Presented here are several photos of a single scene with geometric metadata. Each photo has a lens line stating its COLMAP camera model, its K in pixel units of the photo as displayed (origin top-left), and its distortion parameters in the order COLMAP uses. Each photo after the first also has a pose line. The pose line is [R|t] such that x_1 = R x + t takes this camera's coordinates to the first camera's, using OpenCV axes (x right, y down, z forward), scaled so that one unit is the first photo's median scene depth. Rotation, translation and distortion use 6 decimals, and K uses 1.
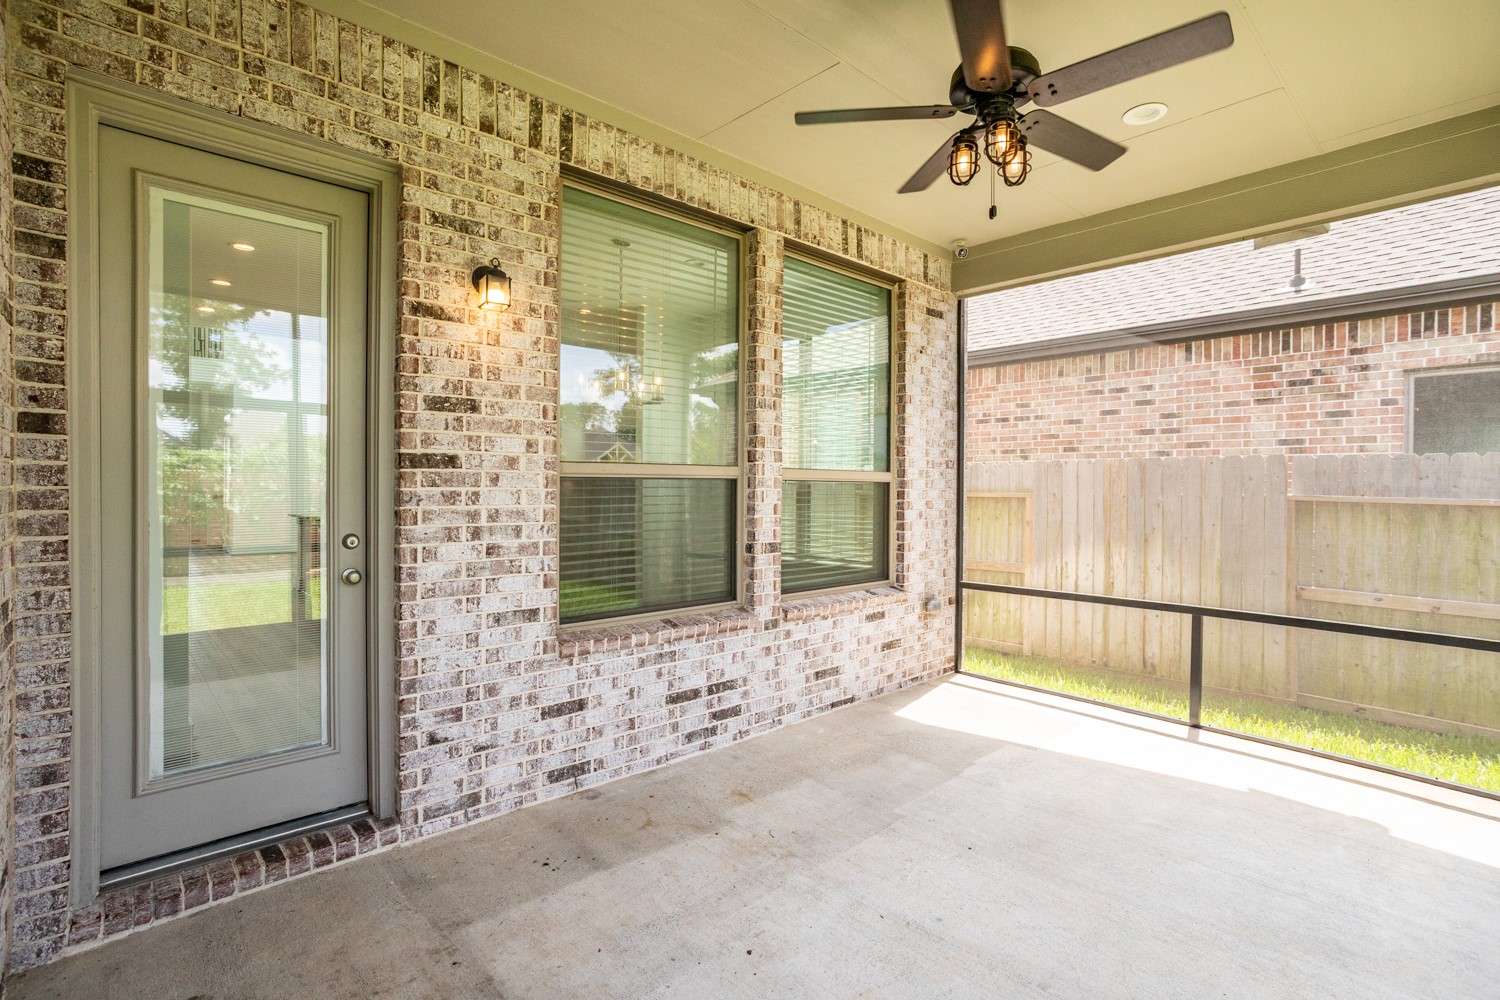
lens RADIAL K [[728.8, 0, 750.5], [0, 728.8, 491.5], [0, 0, 1]] dist [-0.054760, 0.036562]
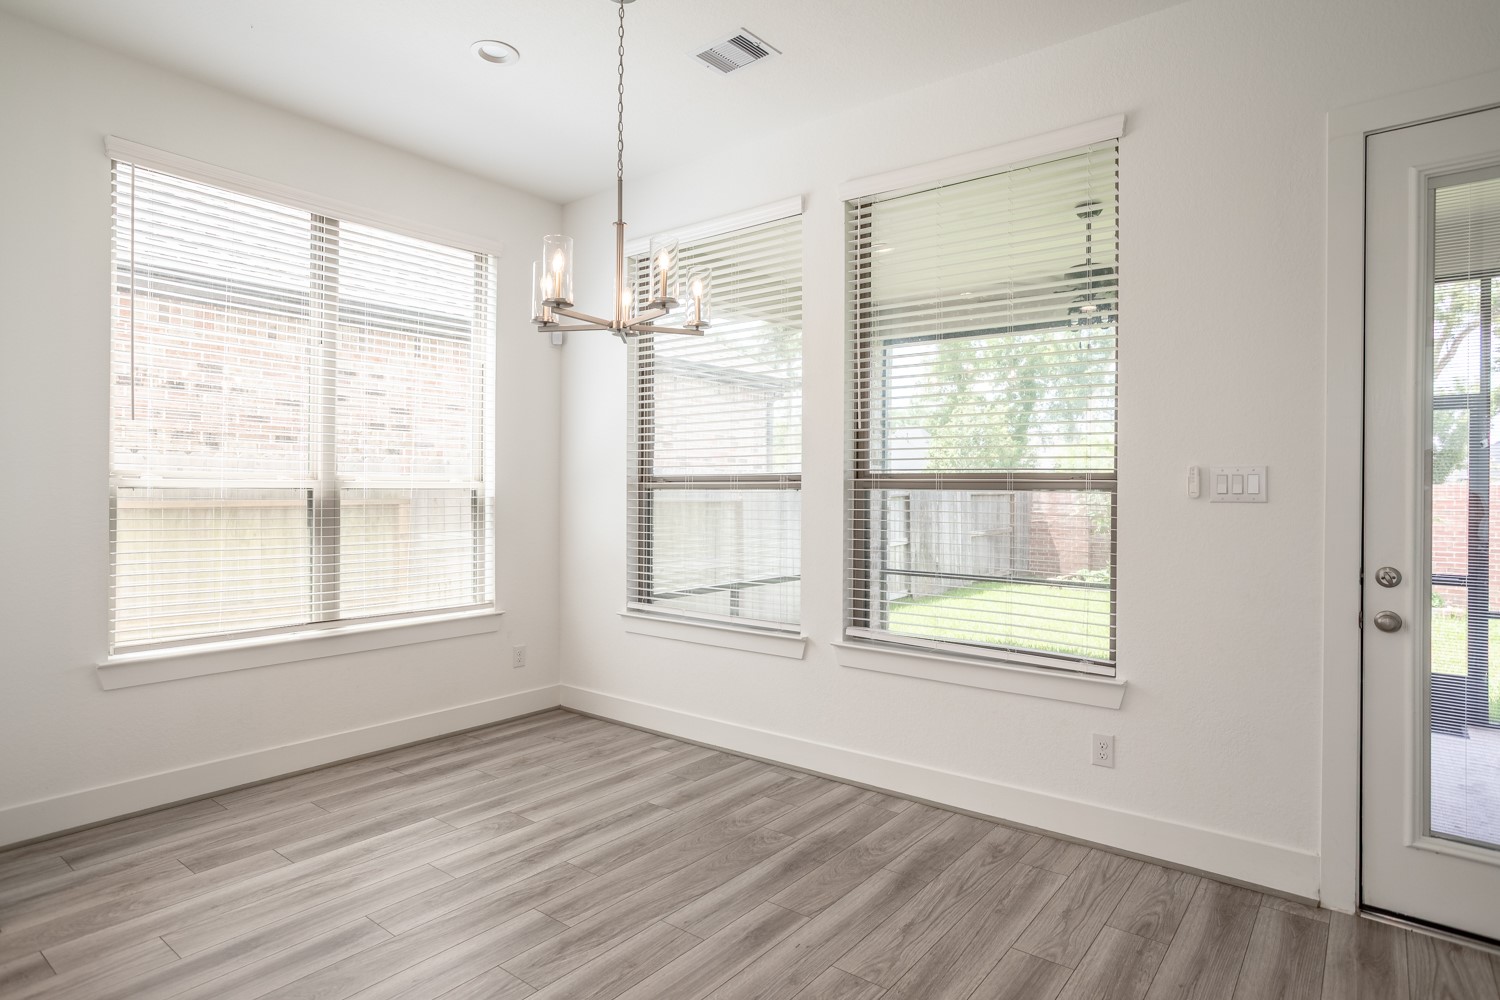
lens RADIAL K [[819.2, 0, 746.8], [0, 819.2, 492.0], [0, 0, 1]] dist [-0.034546, 0.031311]
pose [[-0.147164, -0.007721, 0.989082, -0.589665], [0.003995, 0.999957, 0.008400, -0.010651], [-0.989104, 0.005188, -0.147127, 0.817868]]
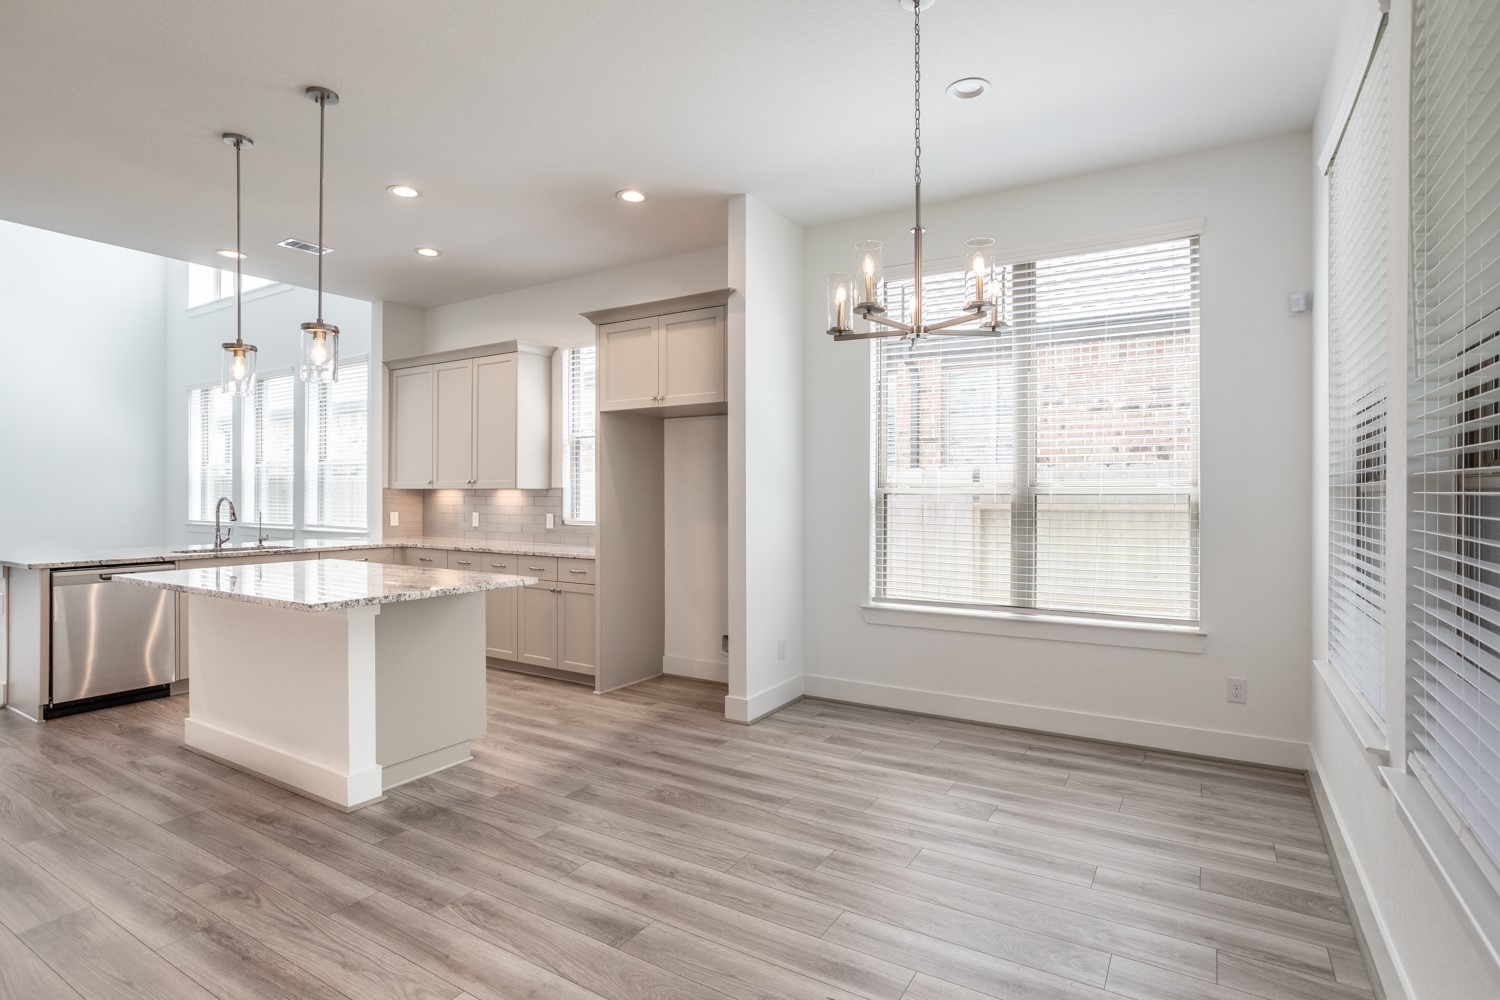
lens RADIAL K [[760.8, 0, 747.0], [0, 760.8, 495.3], [0, 0, 1]] dist [-0.050659, 0.030955]
pose [[0.964000, -0.004928, 0.265857, -0.347078], [0.006512, 0.999966, -0.005078, -0.006441], [-0.265823, 0.006626, 0.963999, 0.459540]]
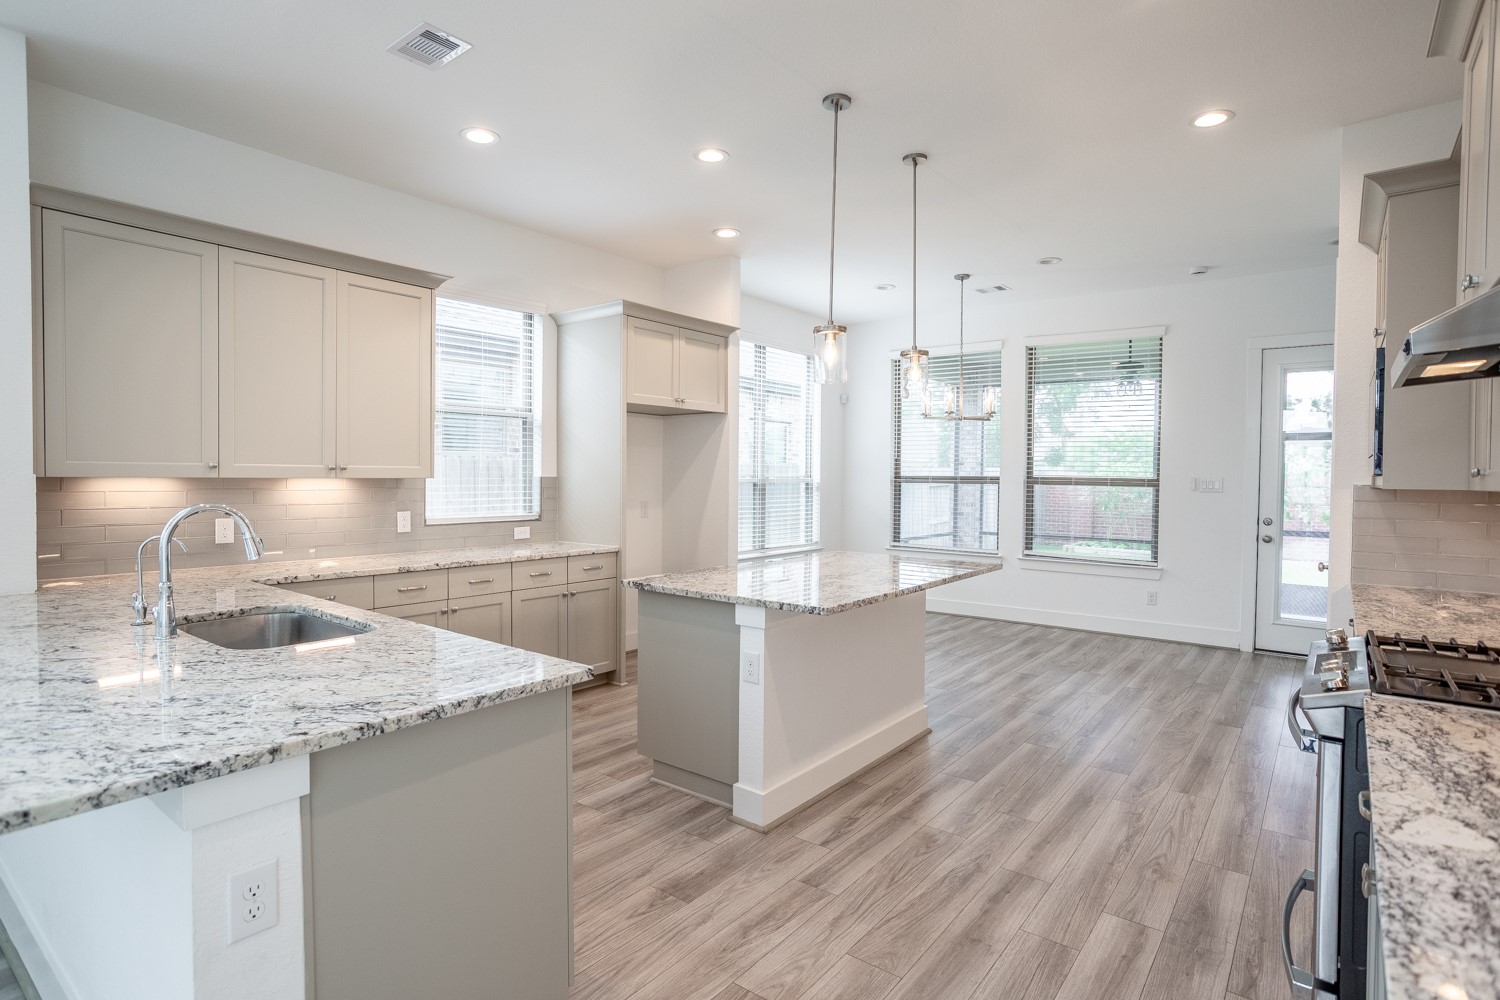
lens RADIAL K [[769.2, 0, 761.3], [0, 769.2, 489.5], [0, 0, 1]] dist [-0.003731, 0.000434]
pose [[-0.176497, -0.026964, 0.983932, -1.081196], [-0.002647, 0.999634, 0.026919, -0.029482], [-0.984298, 0.002147, -0.176504, 1.247720]]
